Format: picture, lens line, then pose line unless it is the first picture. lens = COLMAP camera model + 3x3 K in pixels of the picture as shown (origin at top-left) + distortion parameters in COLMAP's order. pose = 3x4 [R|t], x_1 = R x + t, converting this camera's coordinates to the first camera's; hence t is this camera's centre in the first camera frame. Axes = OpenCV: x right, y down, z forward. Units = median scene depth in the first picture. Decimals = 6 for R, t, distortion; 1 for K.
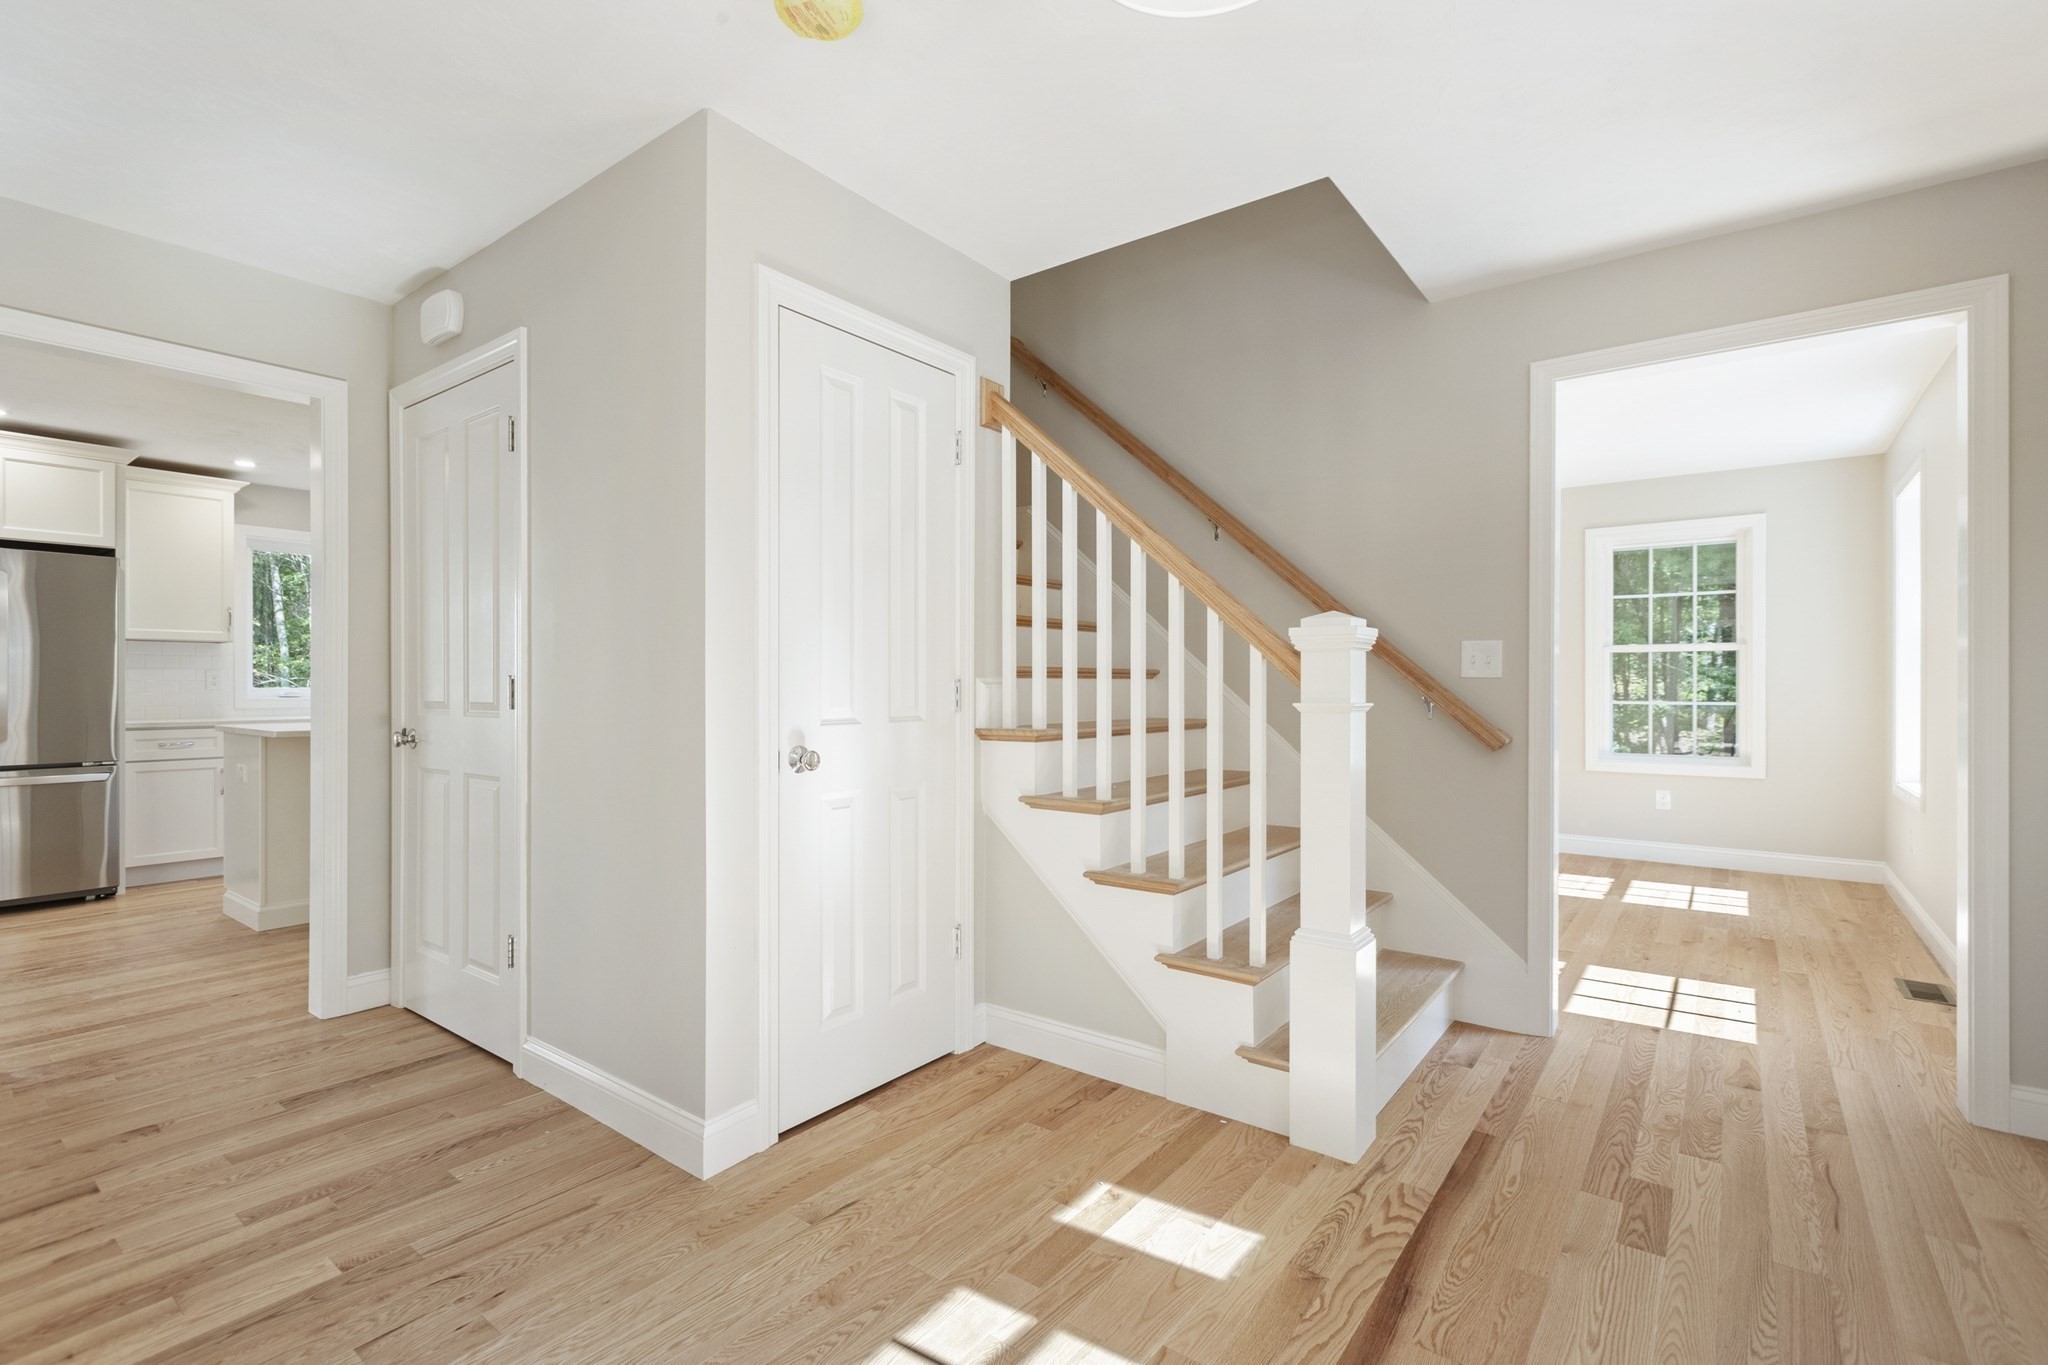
lens RADIAL K [[929.0, 0, 1014.9], [0, 929.0, 684.2], [0, 0, 1]] dist [0.002700, 0.000218]
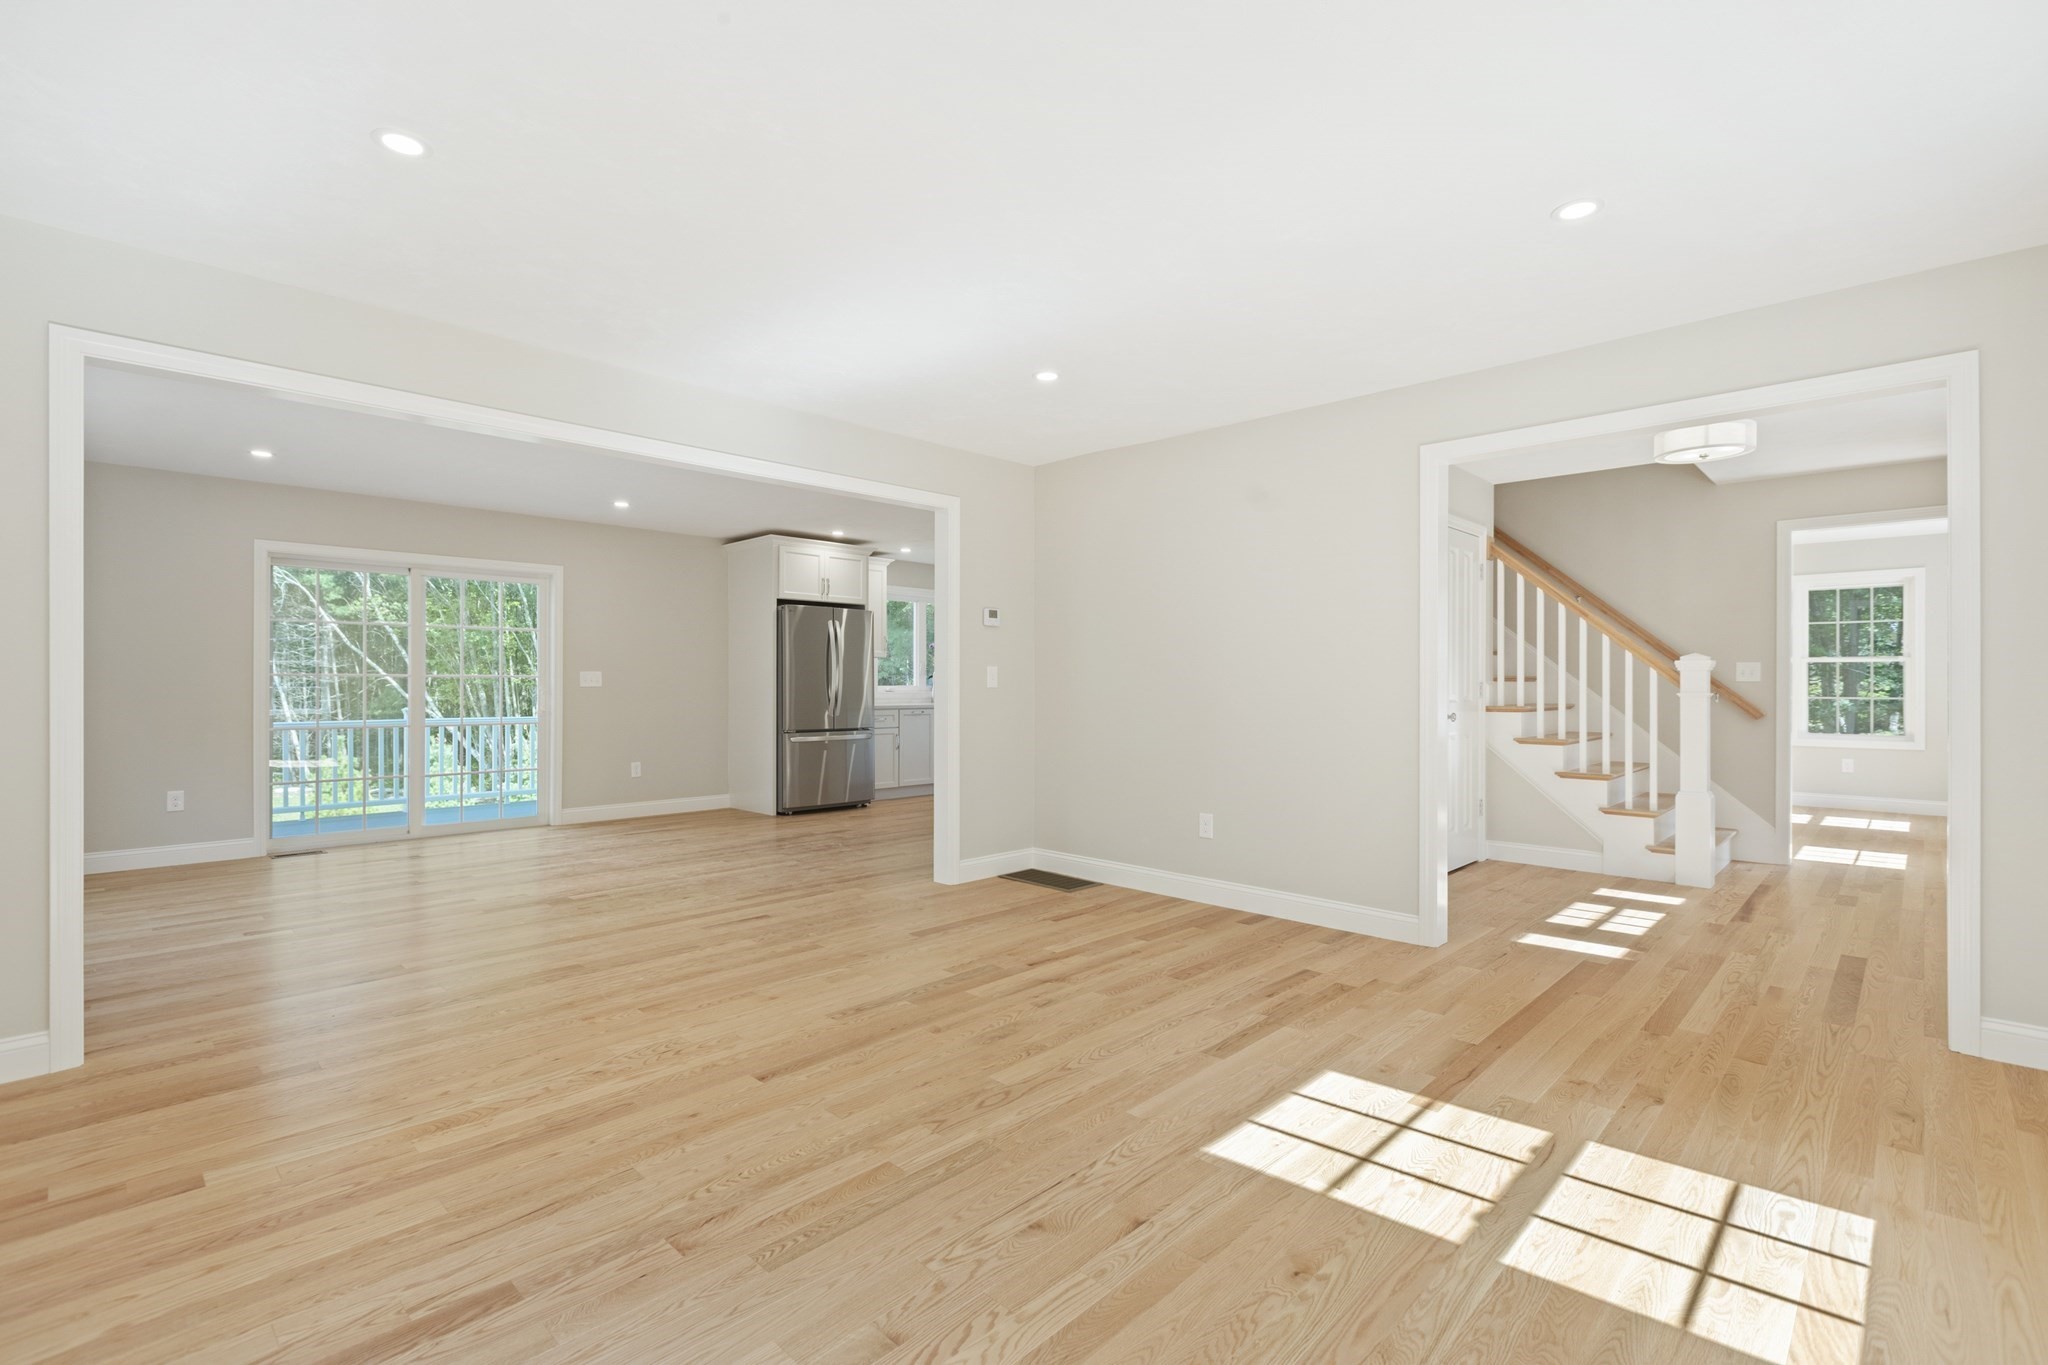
lens RADIAL K [[929.0, 0, 1014.9], [0, 929.0, 684.2], [0, 0, 1]] dist [0.002700, 0.000218]
pose [[0.993367, 0.001627, -0.114975, -0.903748], [-0.001587, 0.999999, 0.000439, 0.000542], [0.114976, -0.000254, 0.993368, -1.254742]]
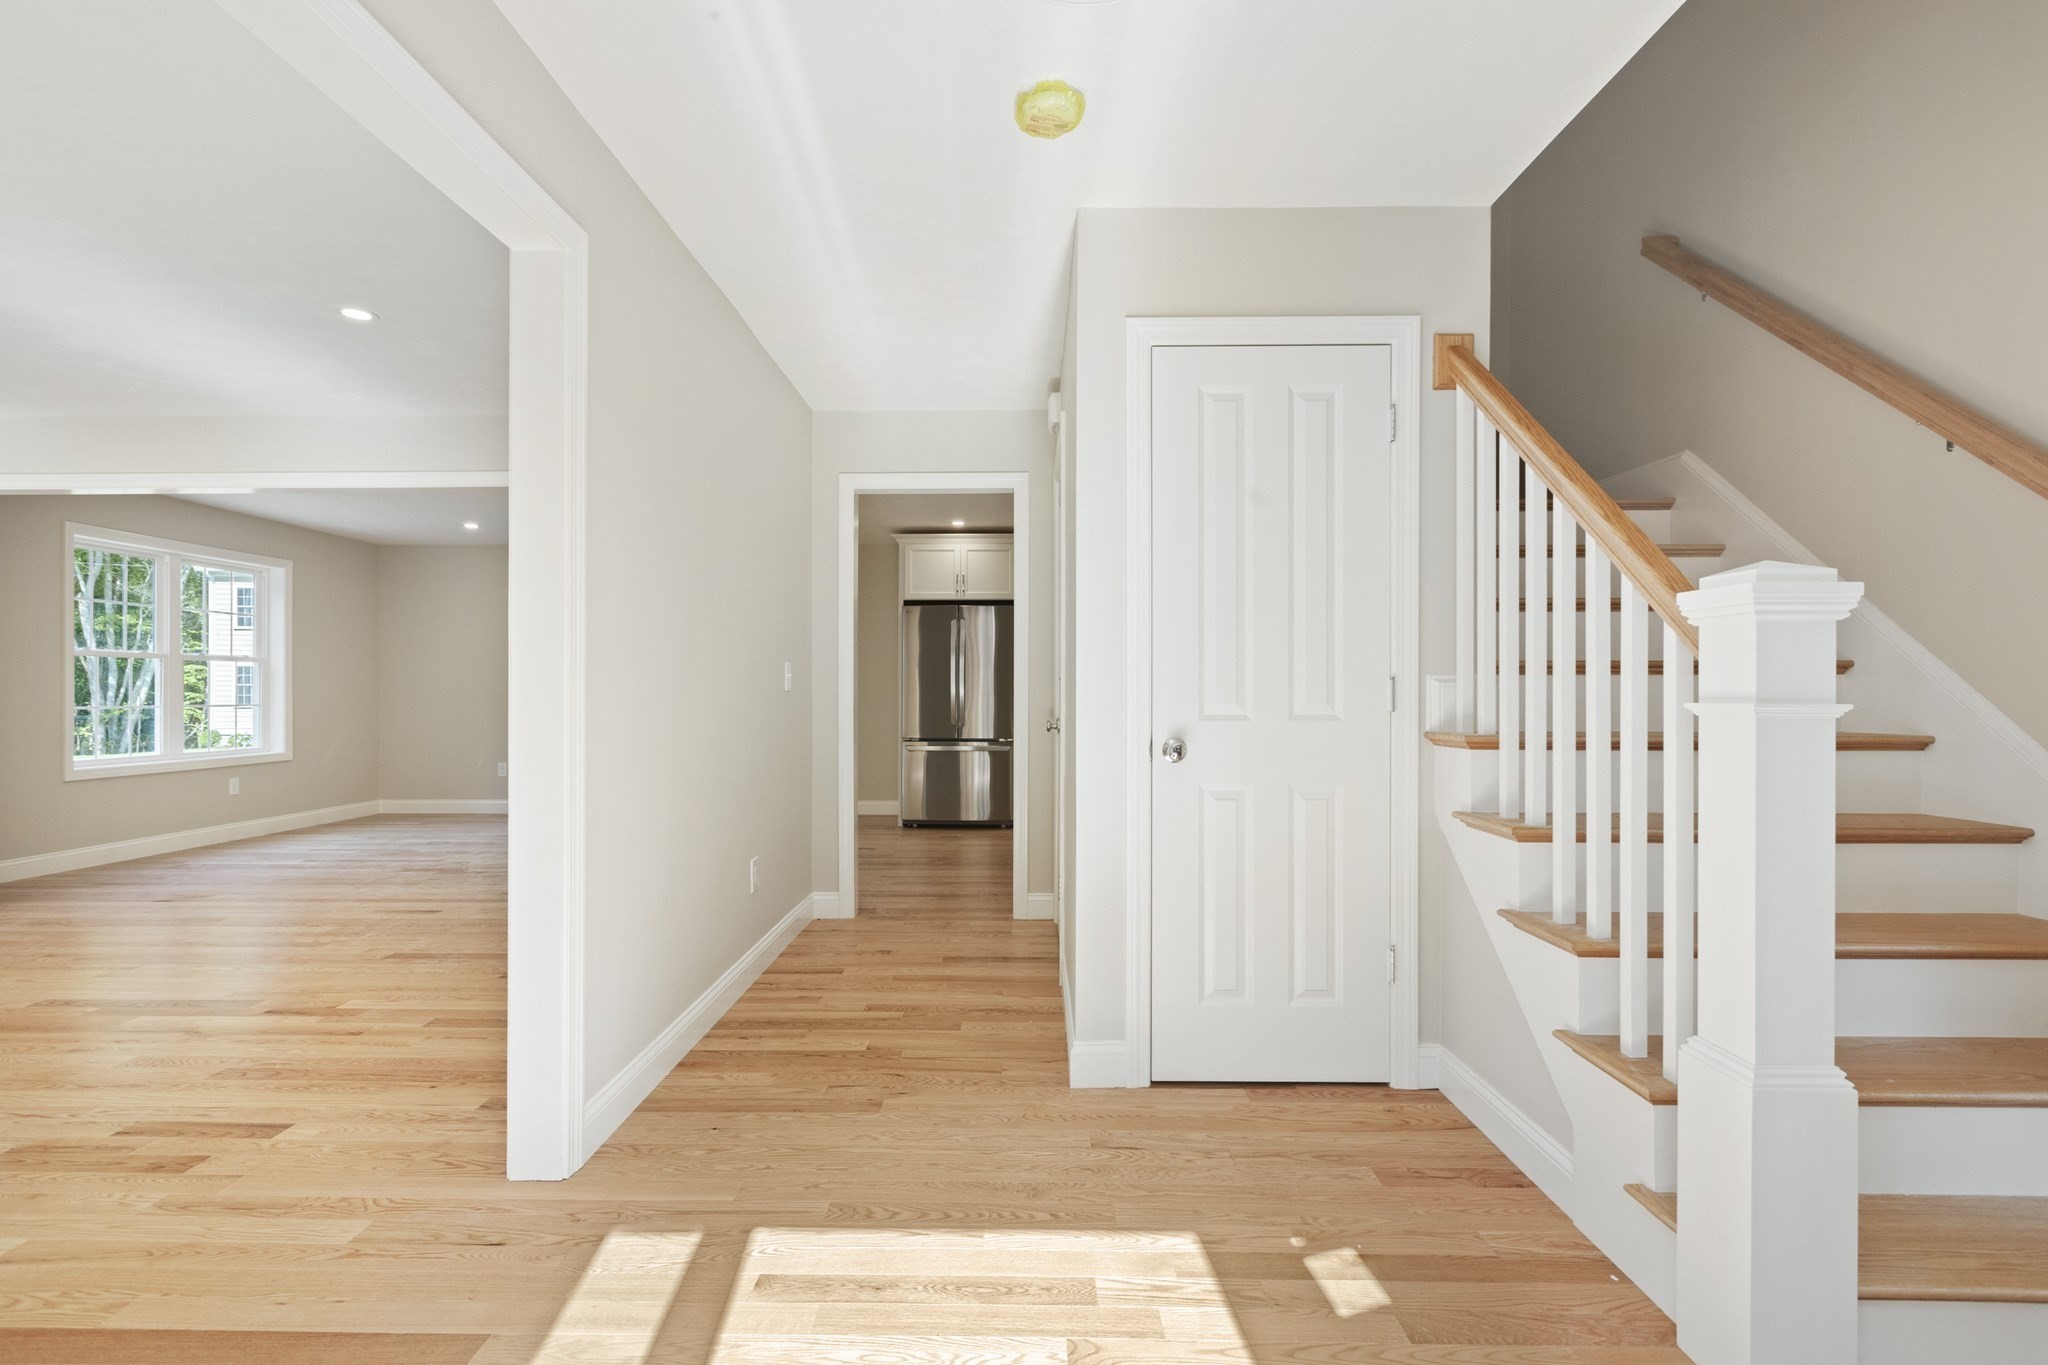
lens RADIAL K [[929.0, 0, 1014.9], [0, 929.0, 684.2], [0, 0, 1]] dist [0.002700, 0.000218]
pose [[0.596017, -0.006232, -0.802948, 0.473528], [-0.000306, 0.999968, -0.007988, 0.010725], [0.802972, 0.005006, 0.595996, 0.166128]]
